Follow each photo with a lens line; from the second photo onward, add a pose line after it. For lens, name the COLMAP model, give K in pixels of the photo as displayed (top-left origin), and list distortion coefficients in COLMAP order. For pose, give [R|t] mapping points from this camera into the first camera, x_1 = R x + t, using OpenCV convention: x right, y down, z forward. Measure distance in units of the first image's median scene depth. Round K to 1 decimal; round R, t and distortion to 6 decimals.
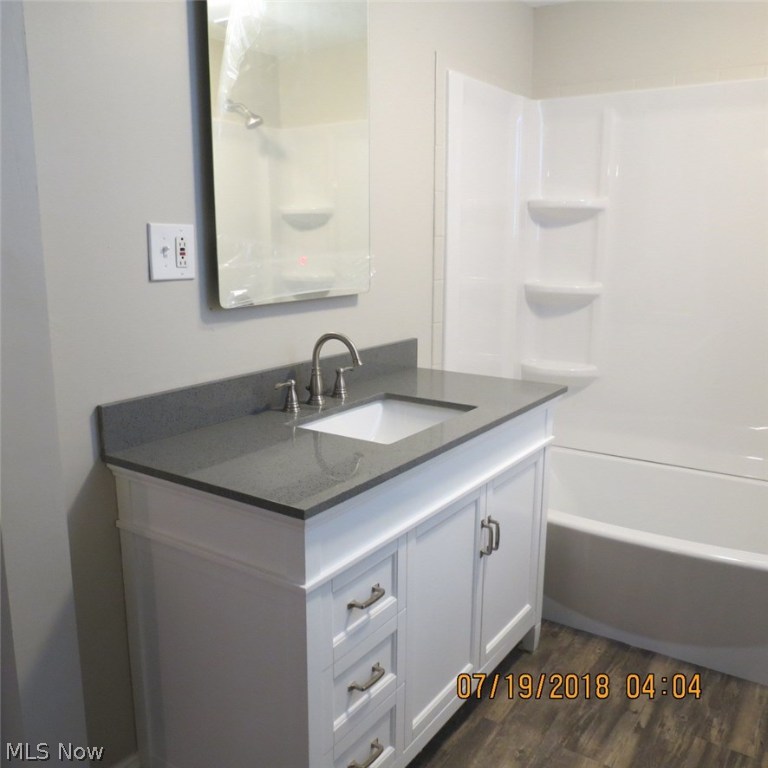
lens RADIAL K [[721.8, 0, 385.0], [0, 721.8, 391.0], [0, 0, 1]] dist [-0.020469, 0.000000]
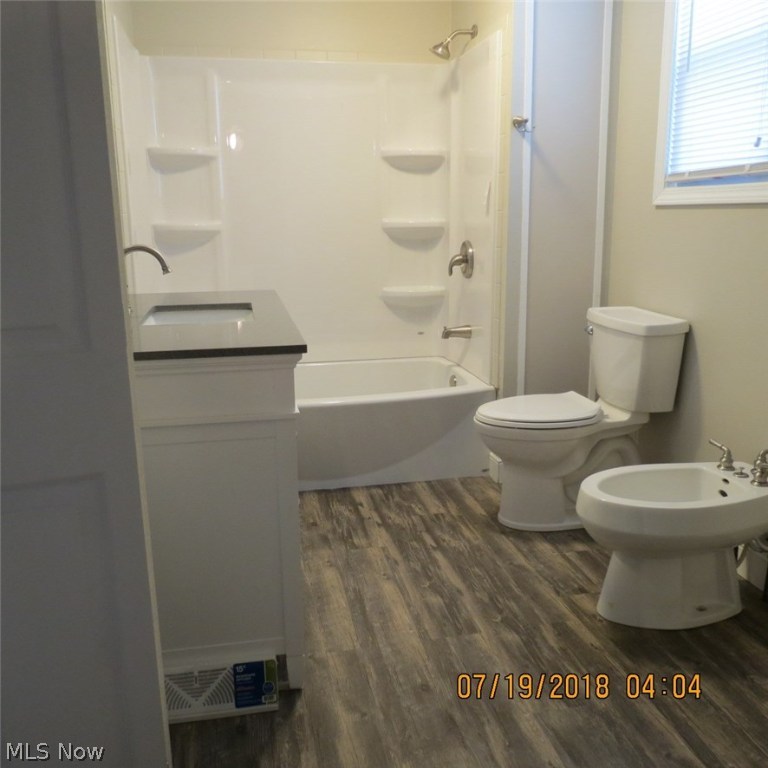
lens RADIAL K [[721.8, 0, 388.6], [0, 721.8, 380.7], [0, 0, 1]] dist [-0.020469, 0.000000]
pose [[0.701944, -0.173991, 0.690653, -0.533751], [0.162549, 0.983246, 0.082496, 0.080140], [-0.693435, 0.054358, 0.718466, -0.034905]]
